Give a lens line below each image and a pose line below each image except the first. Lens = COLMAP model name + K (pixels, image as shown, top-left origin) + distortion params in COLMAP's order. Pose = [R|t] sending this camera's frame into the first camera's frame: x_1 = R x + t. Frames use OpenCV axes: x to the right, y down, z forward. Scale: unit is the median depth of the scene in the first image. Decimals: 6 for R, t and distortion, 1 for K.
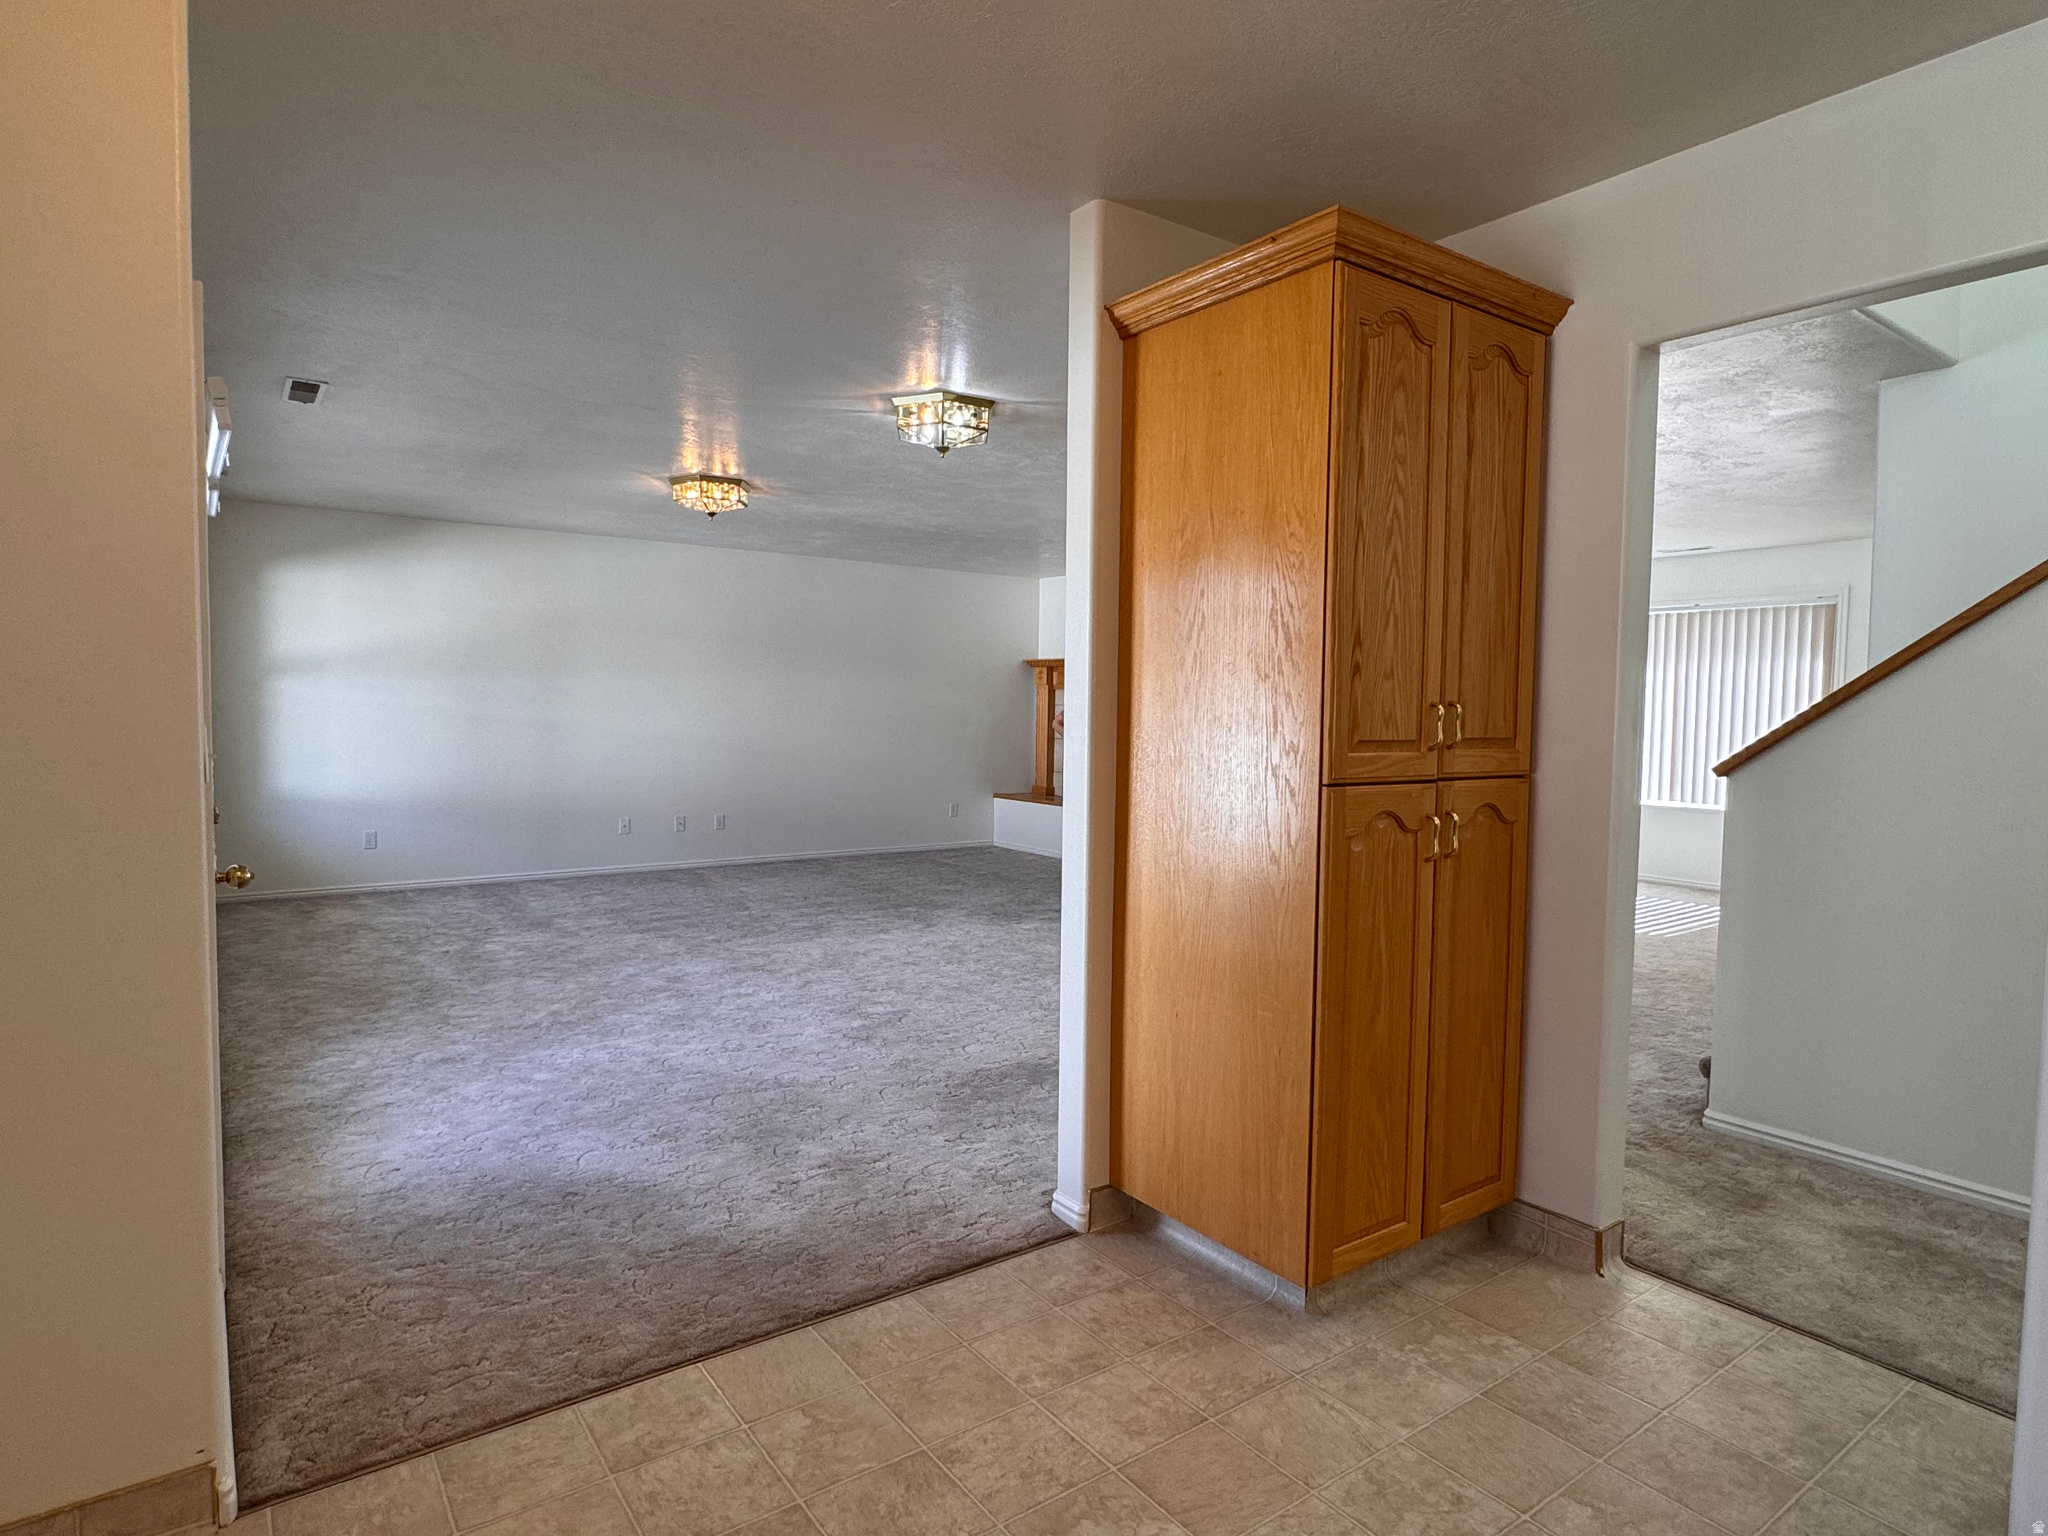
lens RADIAL K [[1134.3, 0, 1028.4], [0, 1134.3, 766.8], [0, 0, 1]] dist [-0.006163, 0.001624]
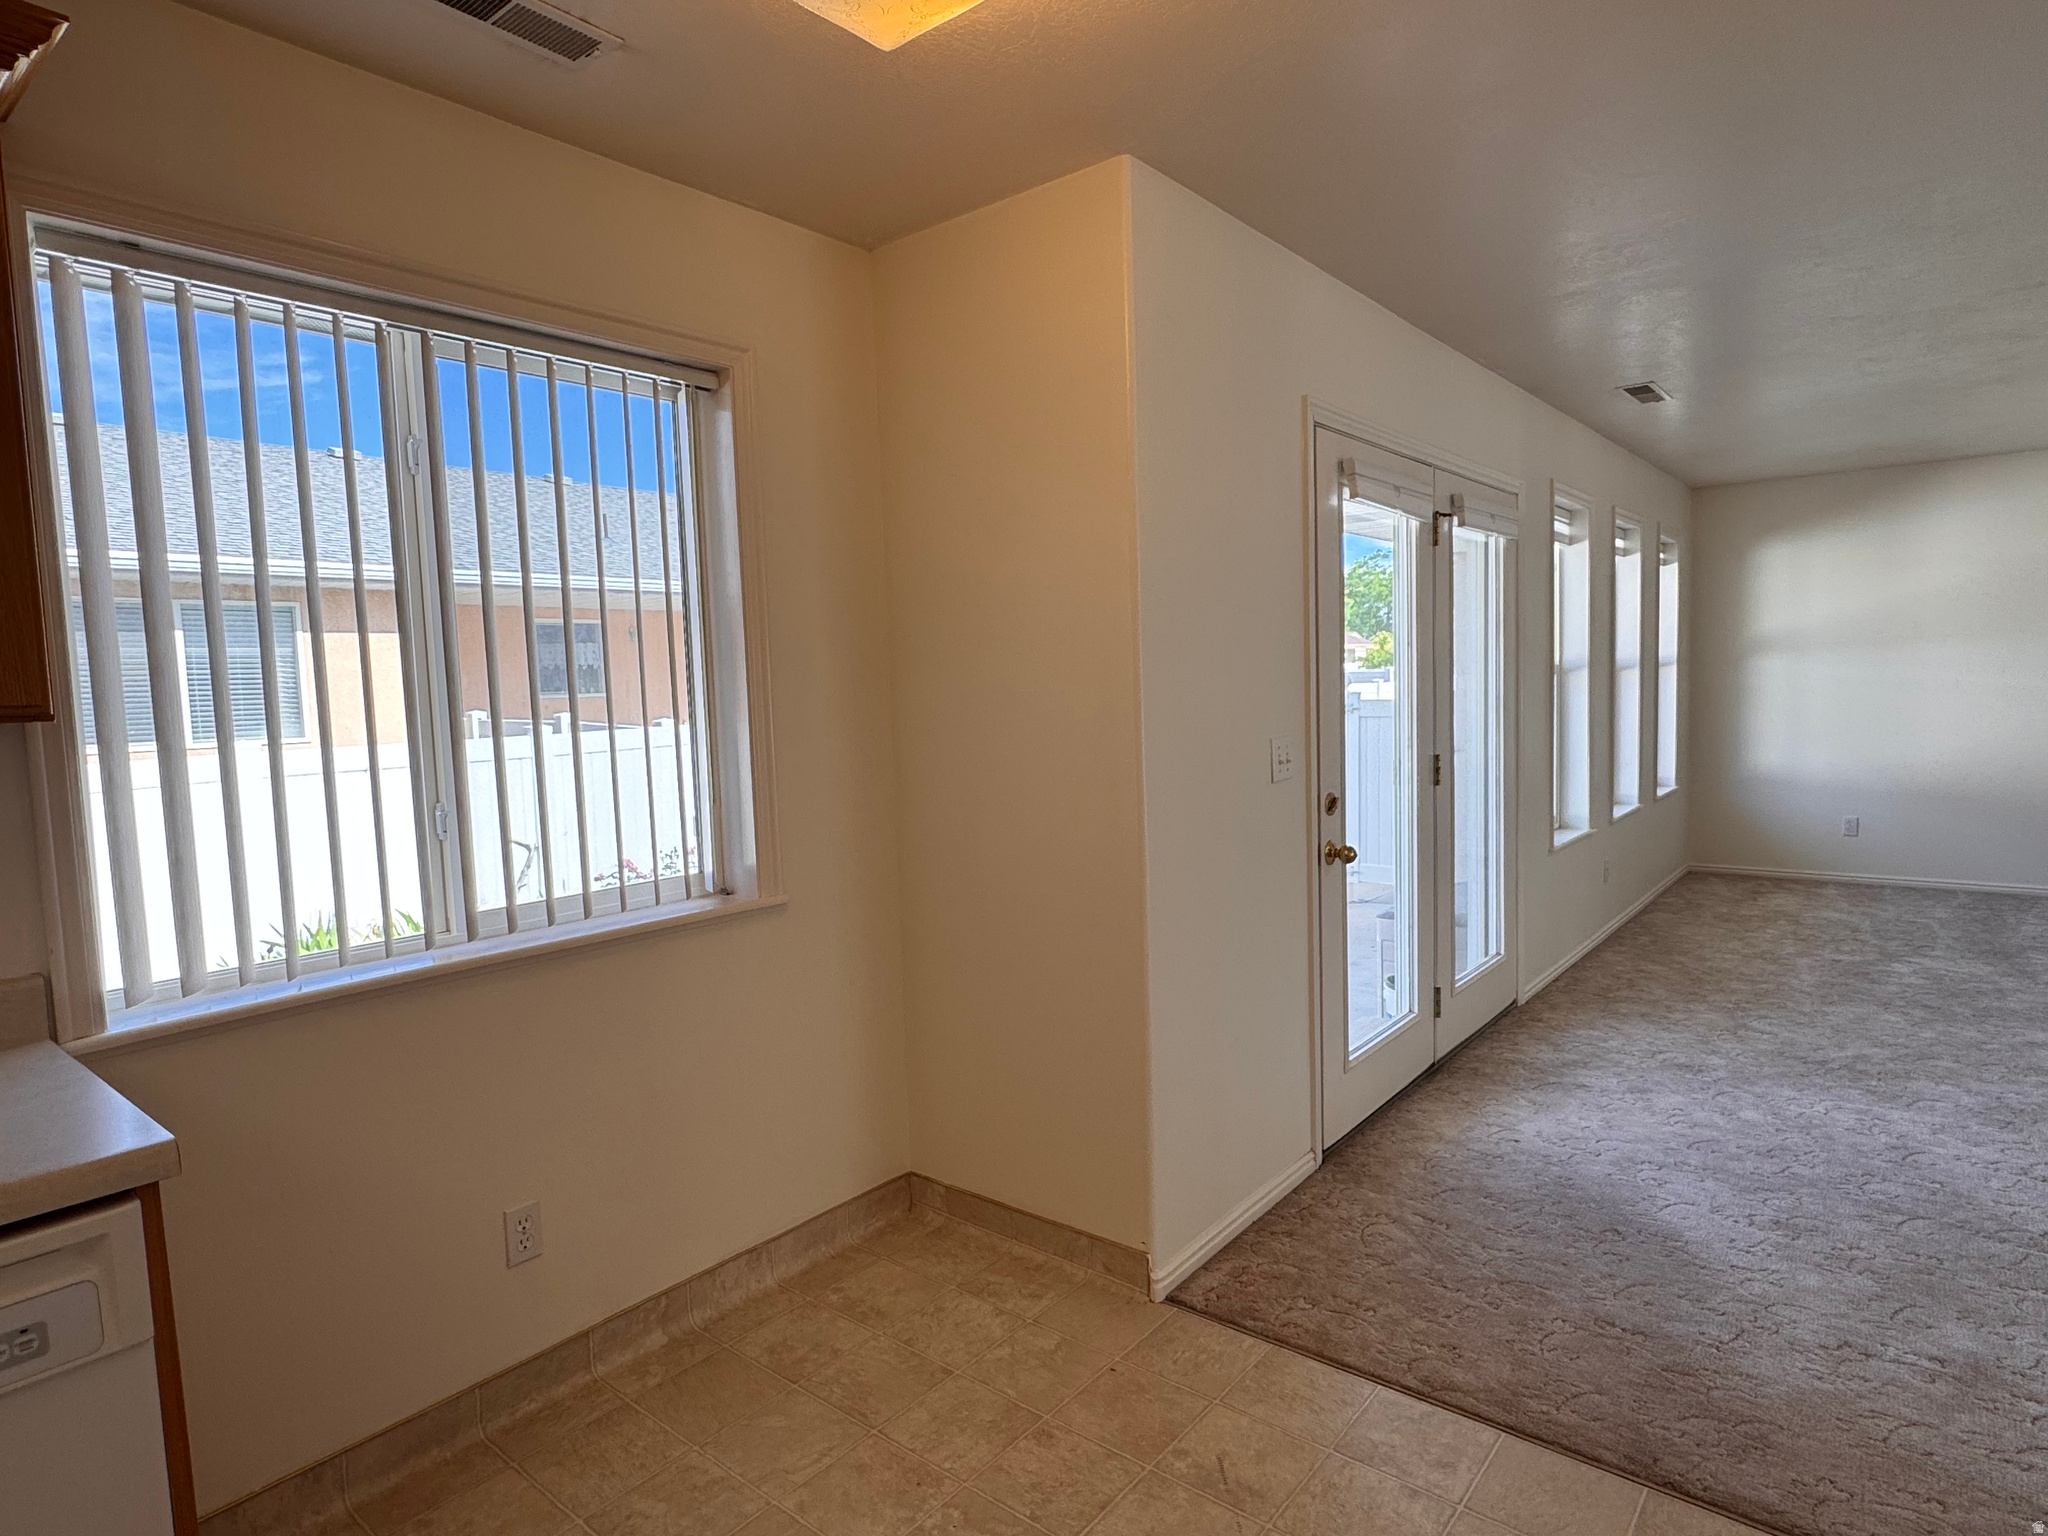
lens RADIAL K [[1134.3, 0, 1019.4], [0, 1134.3, 774.9], [0, 0, 1]] dist [-0.006163, 0.001624]
pose [[0.243858, 0.058899, -0.968021, 0.394456], [-0.015542, 0.998263, 0.056824, -0.052833], [0.969686, 0.001188, 0.244350, 0.307346]]
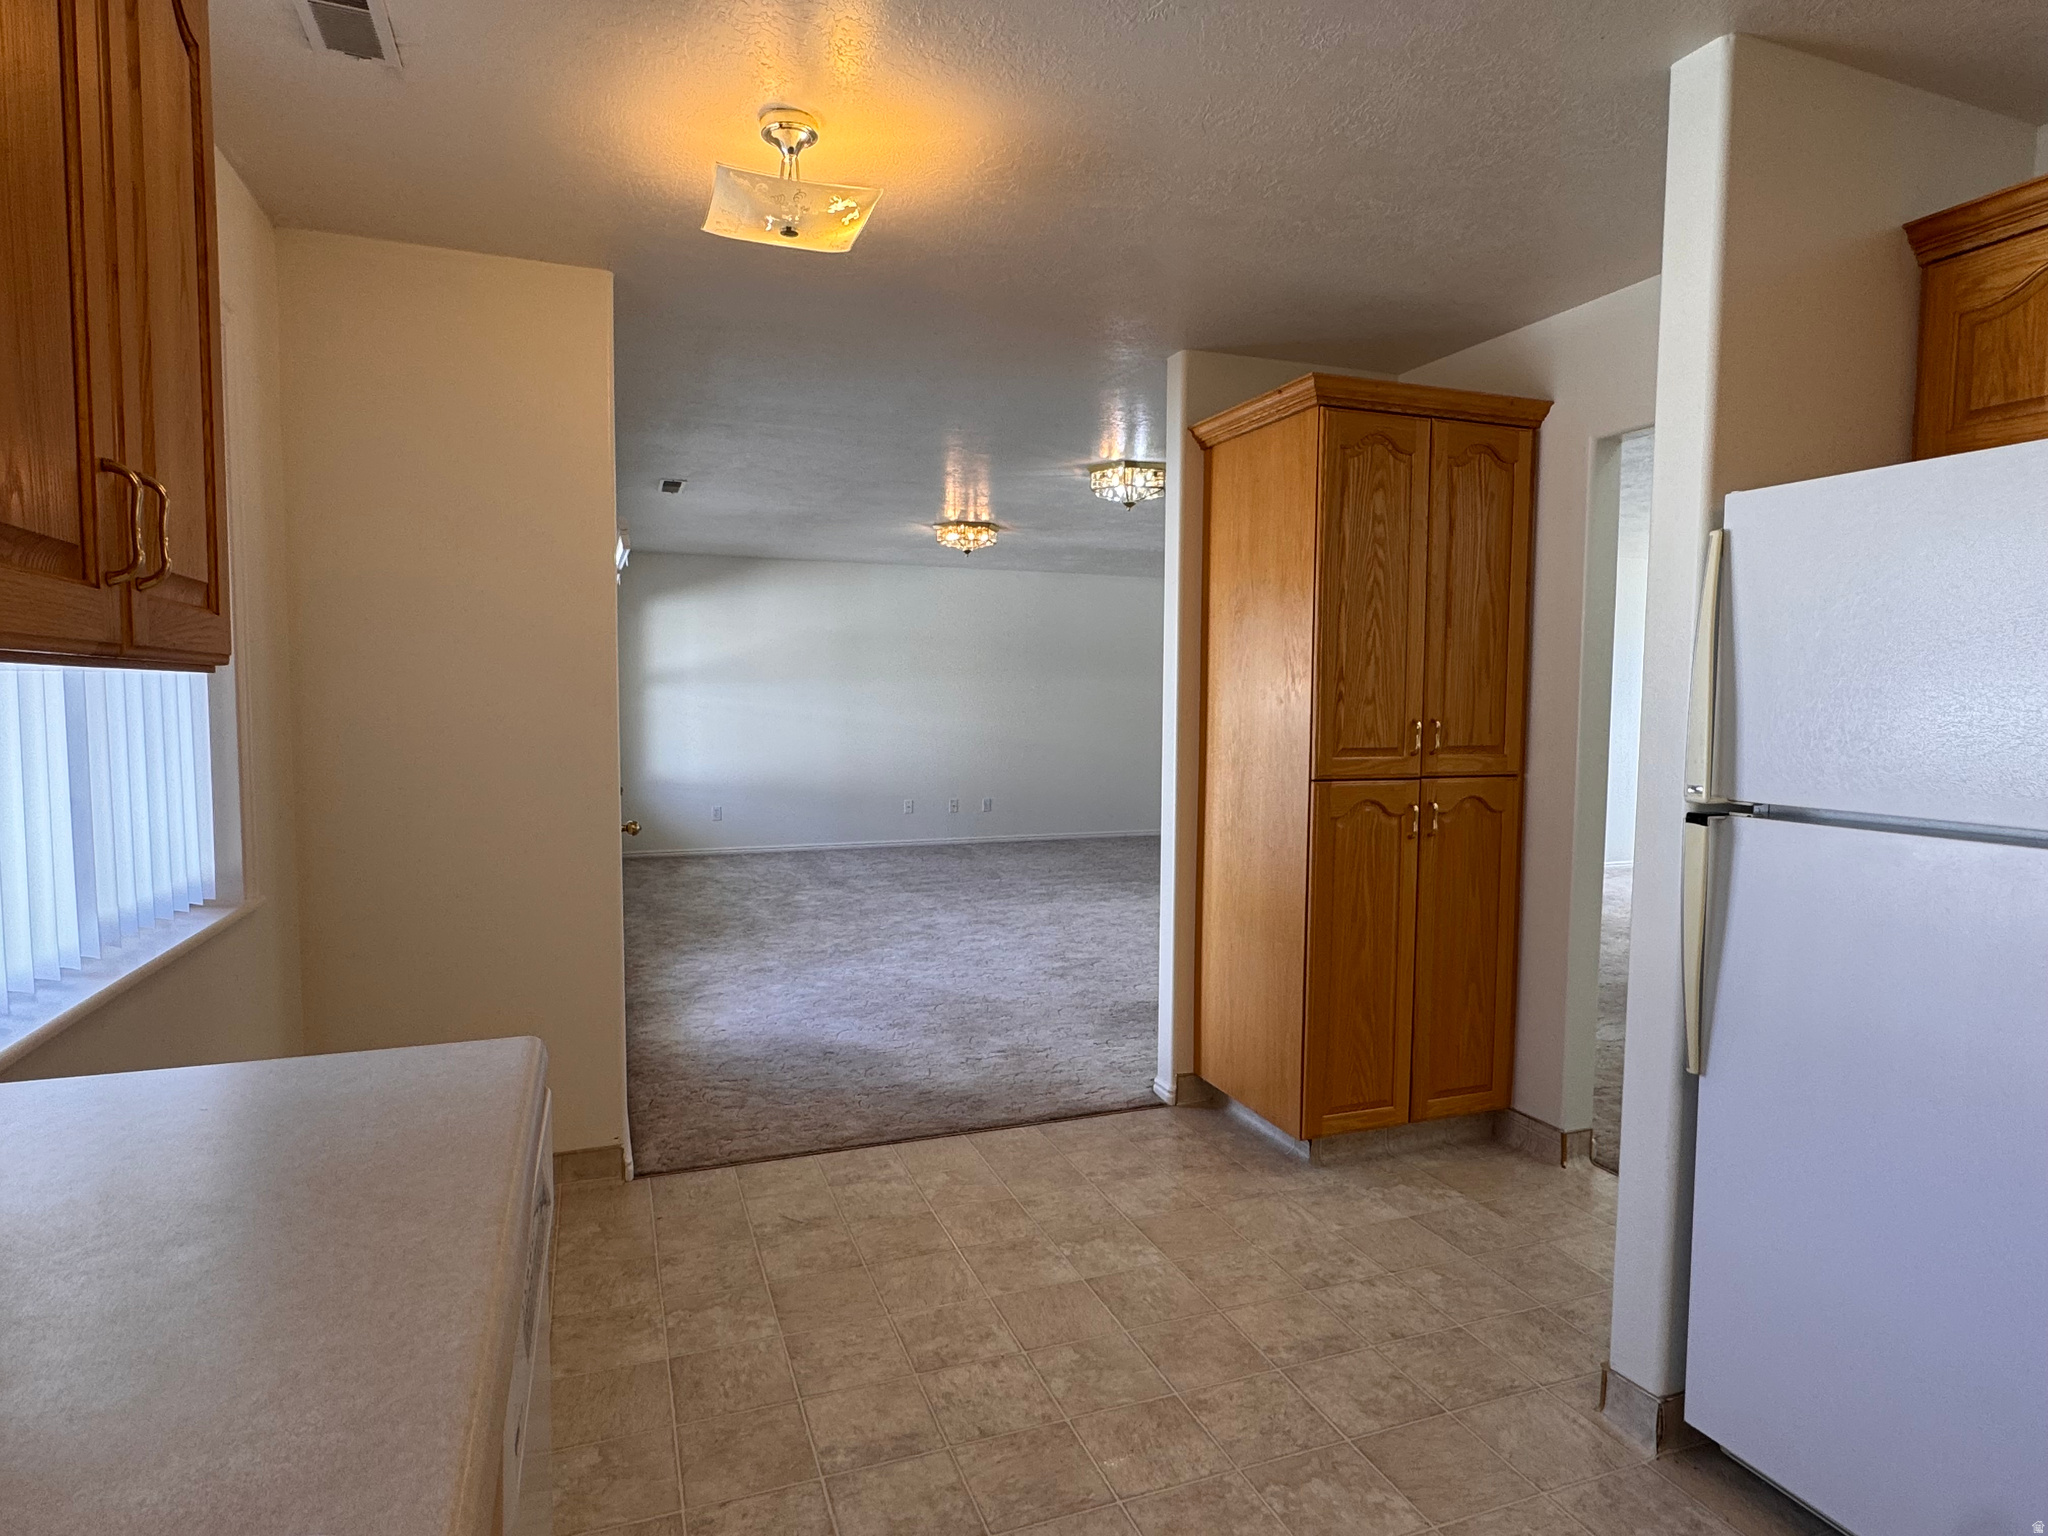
lens RADIAL K [[1134.3, 0, 1028.1], [0, 1134.3, 769.9], [0, 0, 1]] dist [-0.006163, 0.001624]
pose [[0.964945, 0.011500, -0.262199, 0.239753], [-0.008560, 0.999887, 0.012351, -0.008978], [0.262312, -0.009674, 0.964935, -0.367777]]
